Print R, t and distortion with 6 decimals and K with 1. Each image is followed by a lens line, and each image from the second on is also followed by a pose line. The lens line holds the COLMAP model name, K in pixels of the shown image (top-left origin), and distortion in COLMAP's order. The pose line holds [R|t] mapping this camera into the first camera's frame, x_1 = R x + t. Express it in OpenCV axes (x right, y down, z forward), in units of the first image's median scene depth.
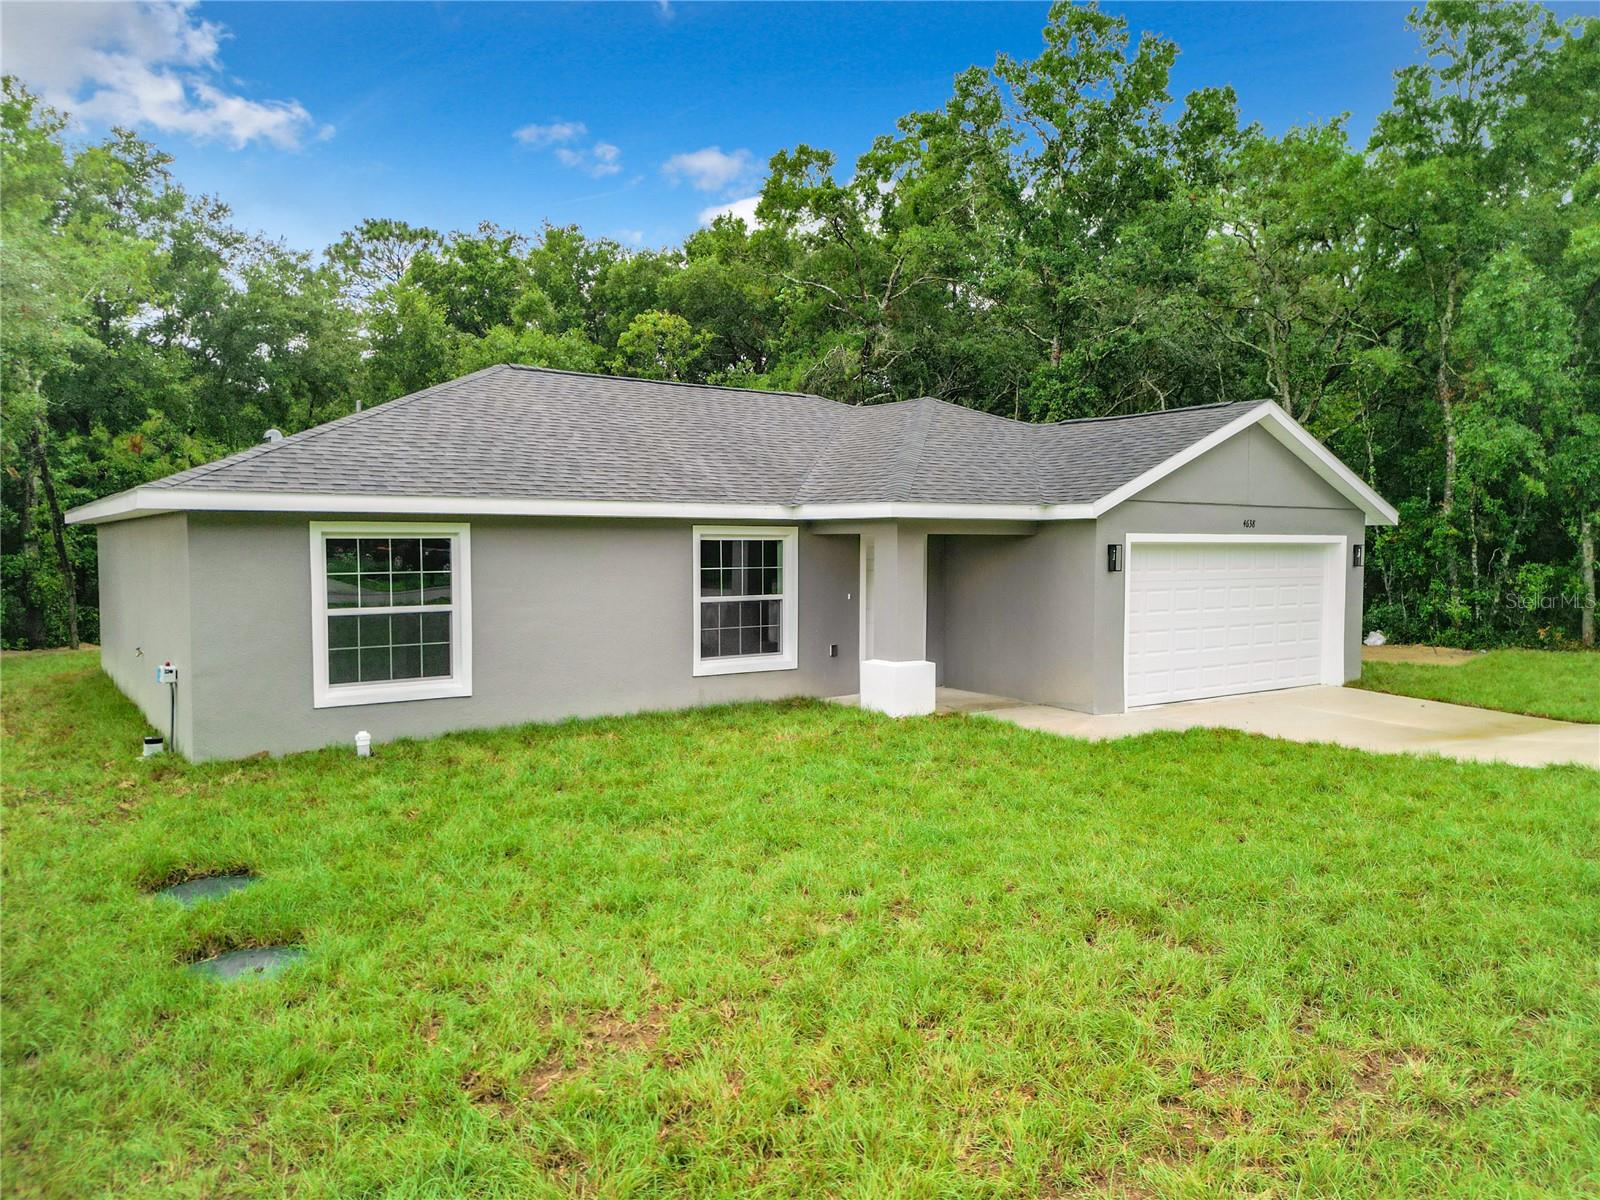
lens RADIAL K [[1142.2, 0, 791.8], [0, 1142.2, 598.4], [0, 0, 1]] dist [0.023493, 0.006126]
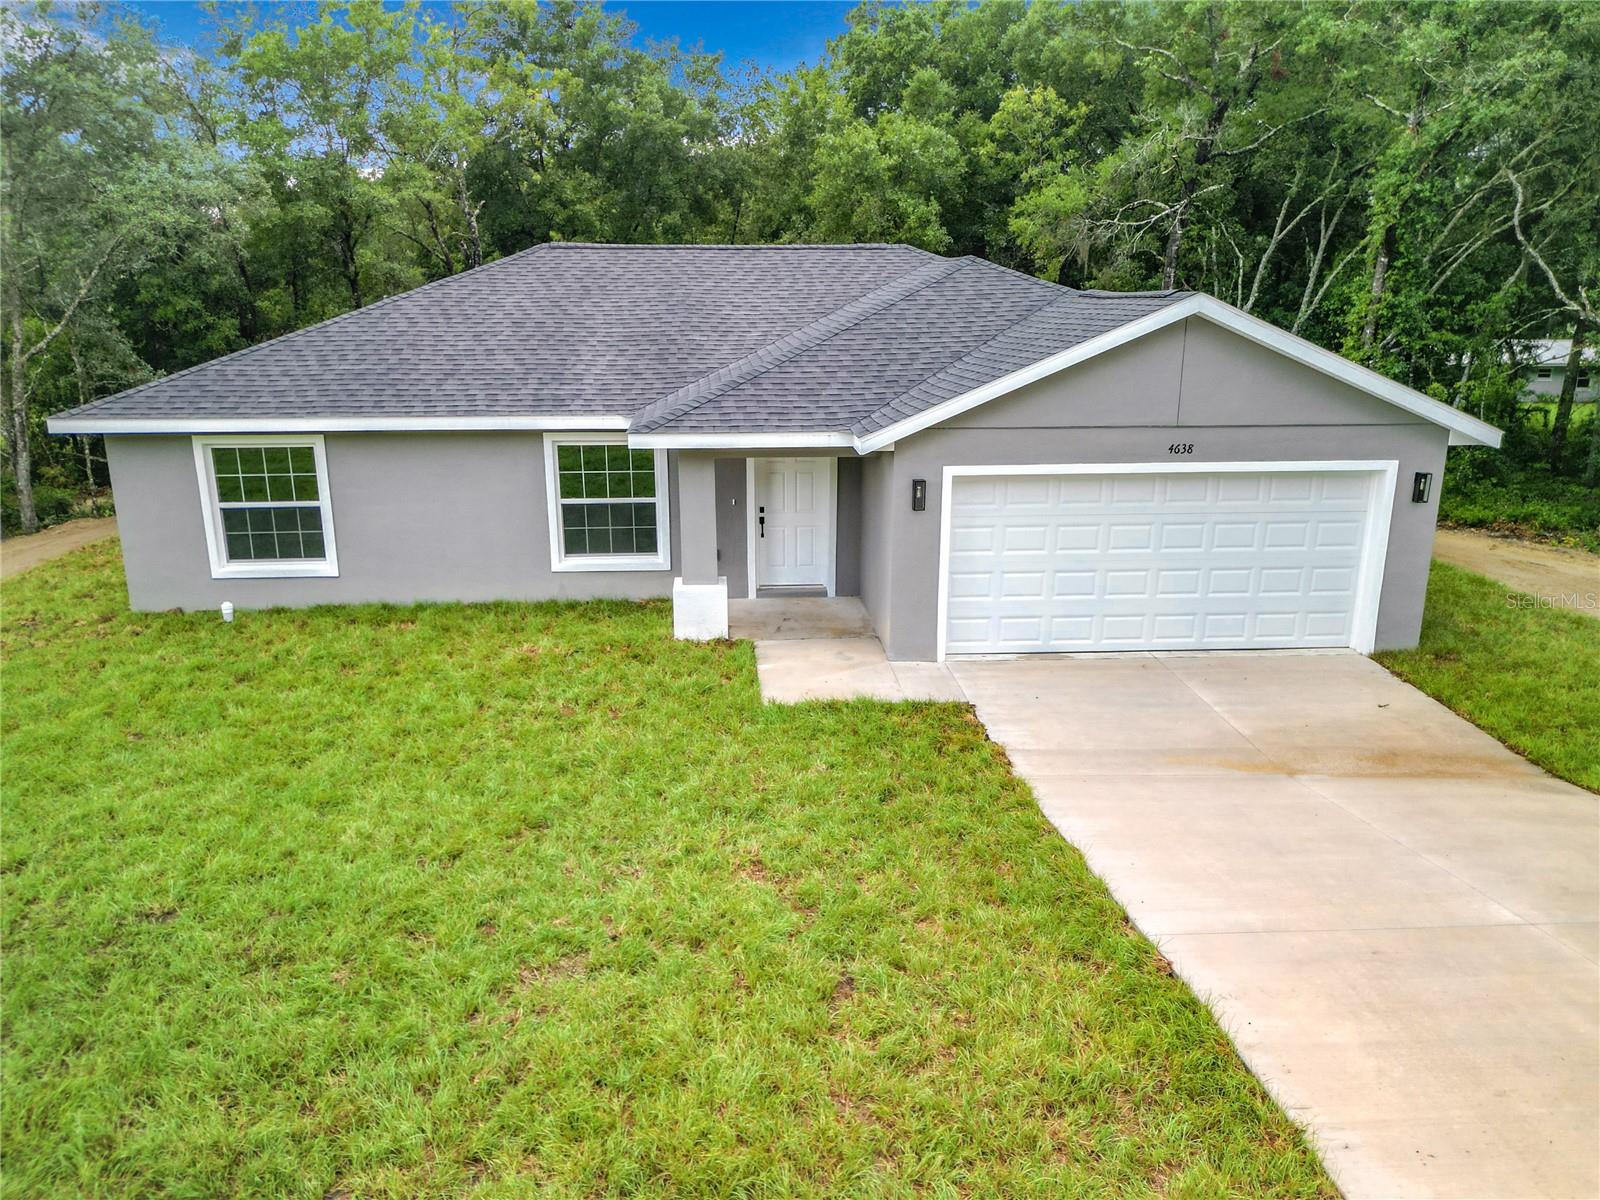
lens RADIAL K [[1142.2, 0, 766.9], [0, 1142.2, 594.2], [0, 0, 1]] dist [0.023493, 0.006126]
pose [[0.847376, 0.132290, -0.514251, 0.719944], [-0.020210, 0.975802, 0.217722, -0.167399], [0.530609, -0.174099, 0.829544, 0.216703]]
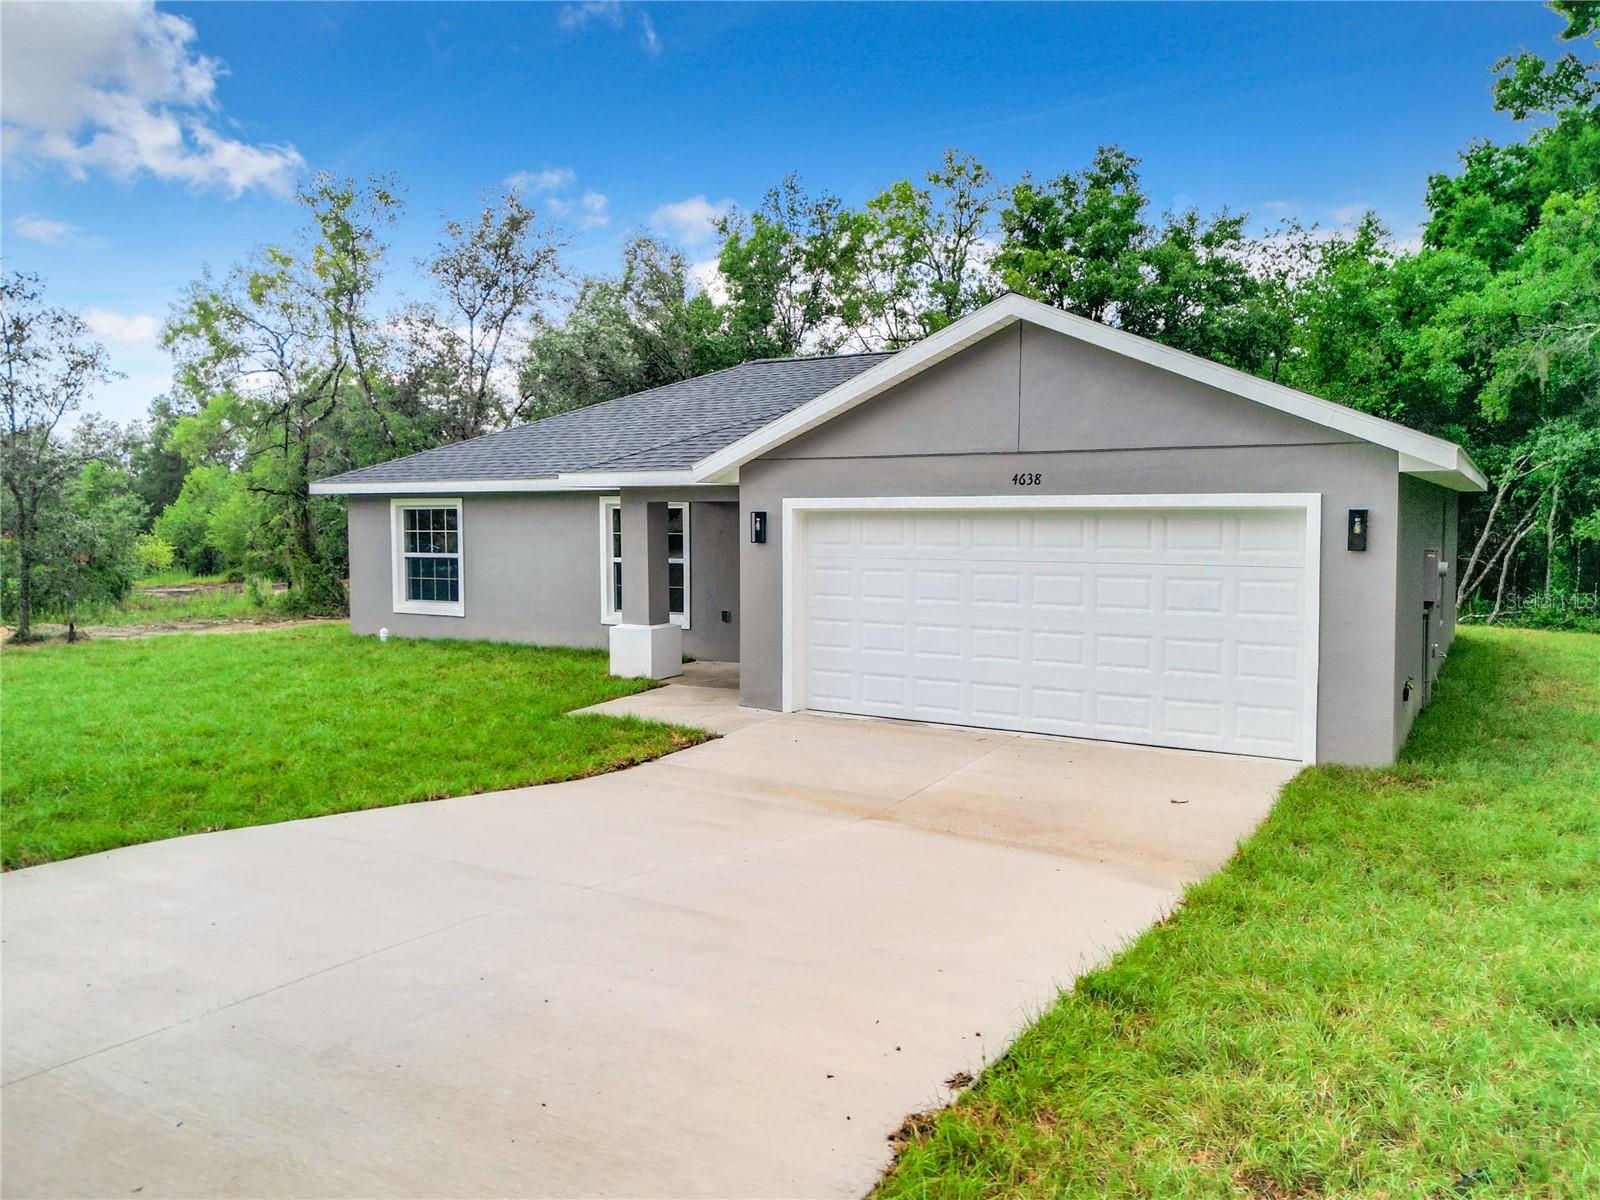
lens RADIAL K [[1142.2, 0, 782.2], [0, 1142.2, 587.0], [0, 0, 1]] dist [0.023493, 0.006126]
pose [[0.407800, 0.054223, -0.911460, 1.183820], [-0.047444, 0.998145, 0.038152, -0.026999], [0.911838, 0.027685, 0.409616, 0.748534]]
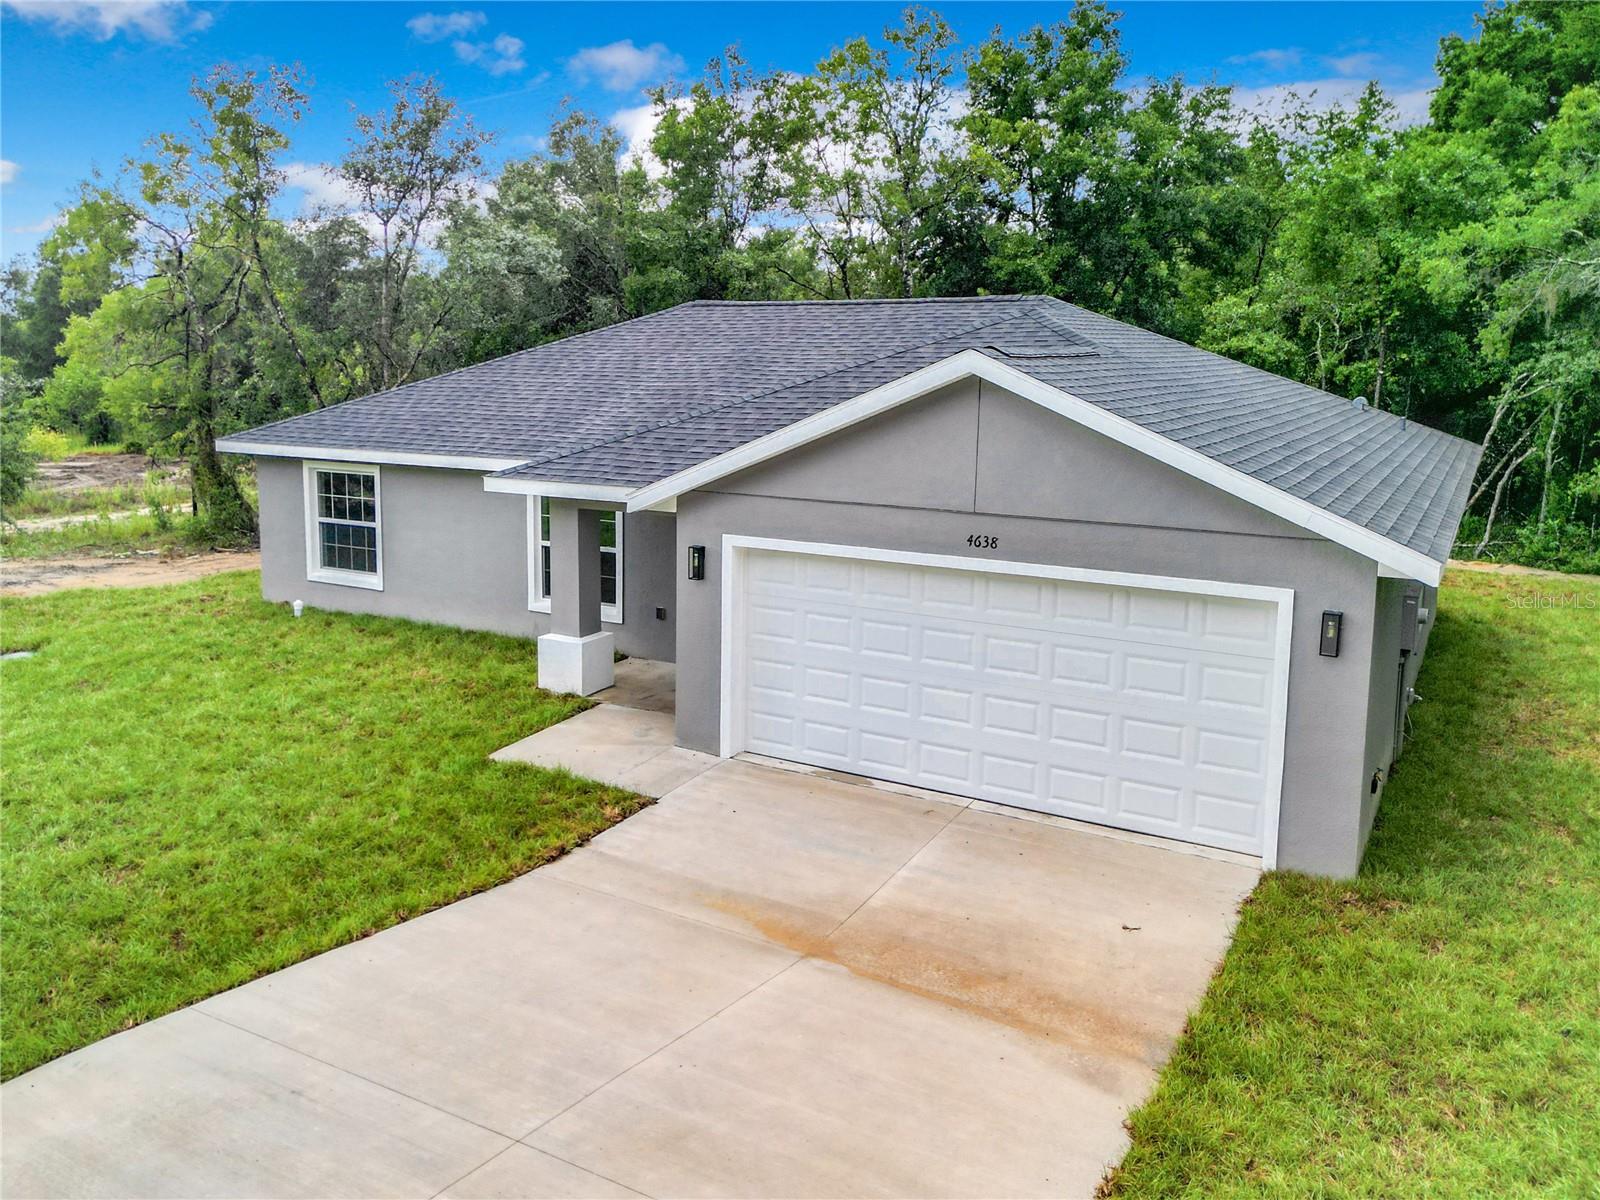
lens RADIAL K [[1228.7, 0, 715.2], [0, 1228.7, 534.3], [0, 0, 1]] dist [0.025010, -0.004475]
pose [[0.402886, 0.131456, -0.905761, 1.180930], [-0.055929, 0.991318, 0.118996, -0.176022], [0.913540, 0.002716, 0.406740, 0.740665]]
